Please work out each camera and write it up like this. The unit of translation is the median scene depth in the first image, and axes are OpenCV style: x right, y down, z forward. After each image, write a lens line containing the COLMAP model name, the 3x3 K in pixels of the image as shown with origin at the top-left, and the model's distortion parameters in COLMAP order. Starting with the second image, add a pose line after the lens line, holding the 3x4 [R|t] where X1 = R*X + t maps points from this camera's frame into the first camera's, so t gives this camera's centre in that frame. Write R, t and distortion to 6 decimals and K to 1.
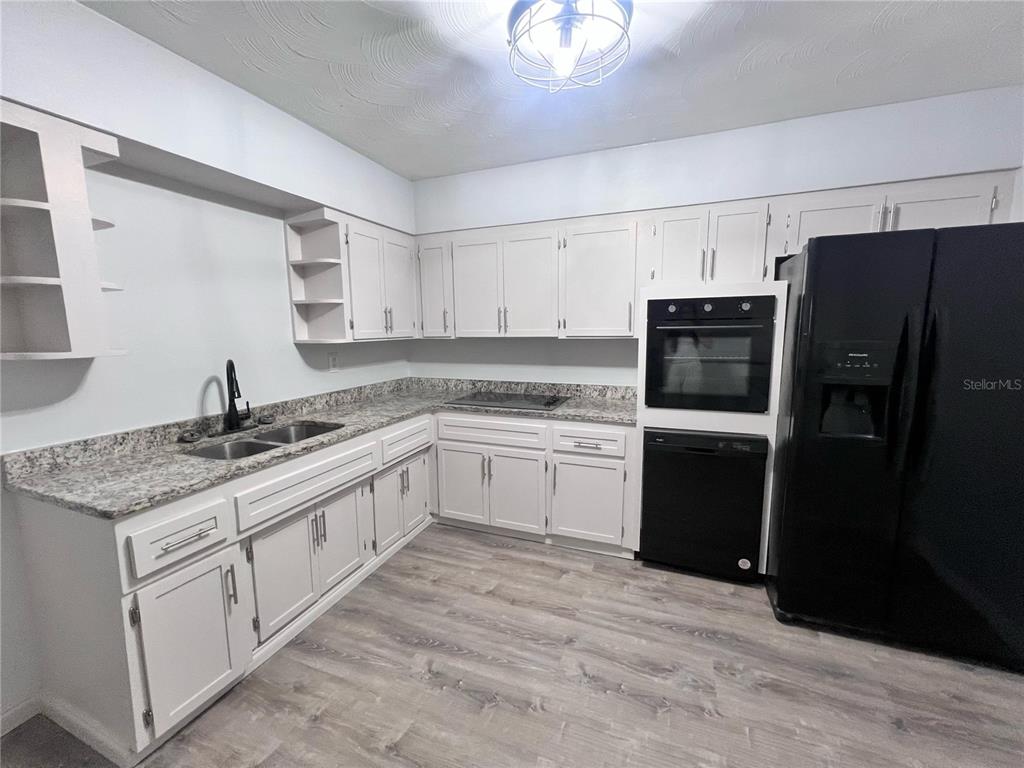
lens RADIAL K [[408.9, 0, 512.0], [0, 408.9, 384.0], [0, 0, 1]] dist [-0.003502, 0.000384]
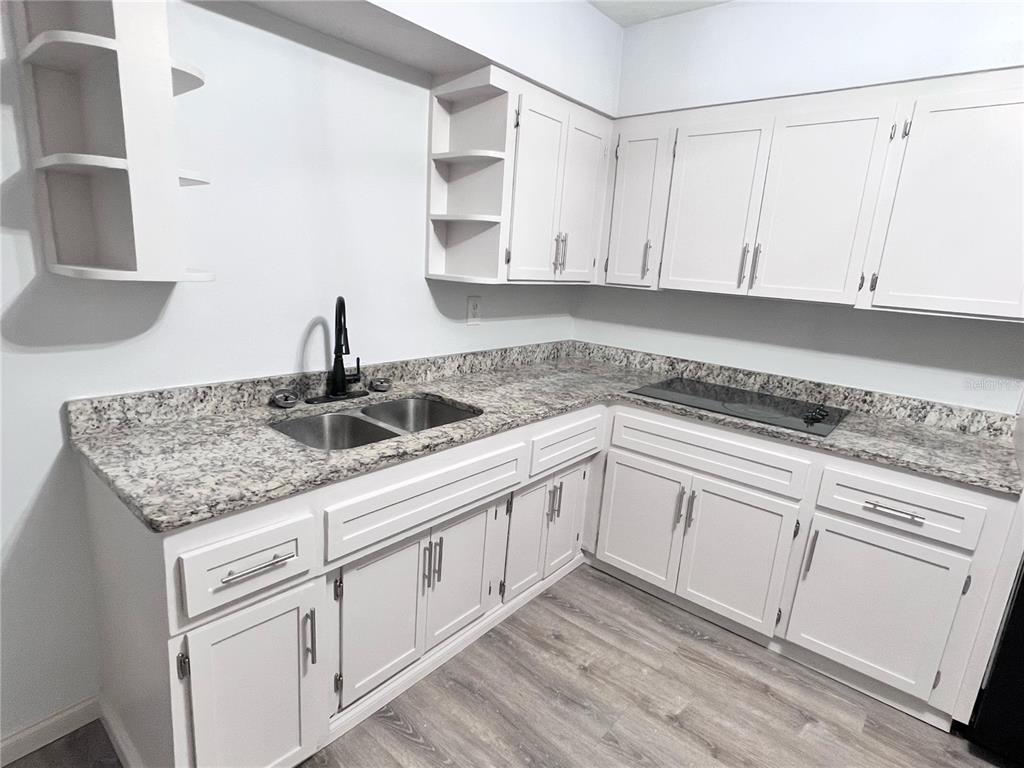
lens RADIAL K [[537.0, 0, 512.0], [0, 537.0, 384.0], [0, 0, 1]] dist [-0.001800, -0.001364]
pose [[0.945347, 0.140490, -0.294249, -0.110916], [-0.116527, 0.988387, 0.097536, -0.030049], [0.304534, -0.057917, 0.950739, 0.184861]]
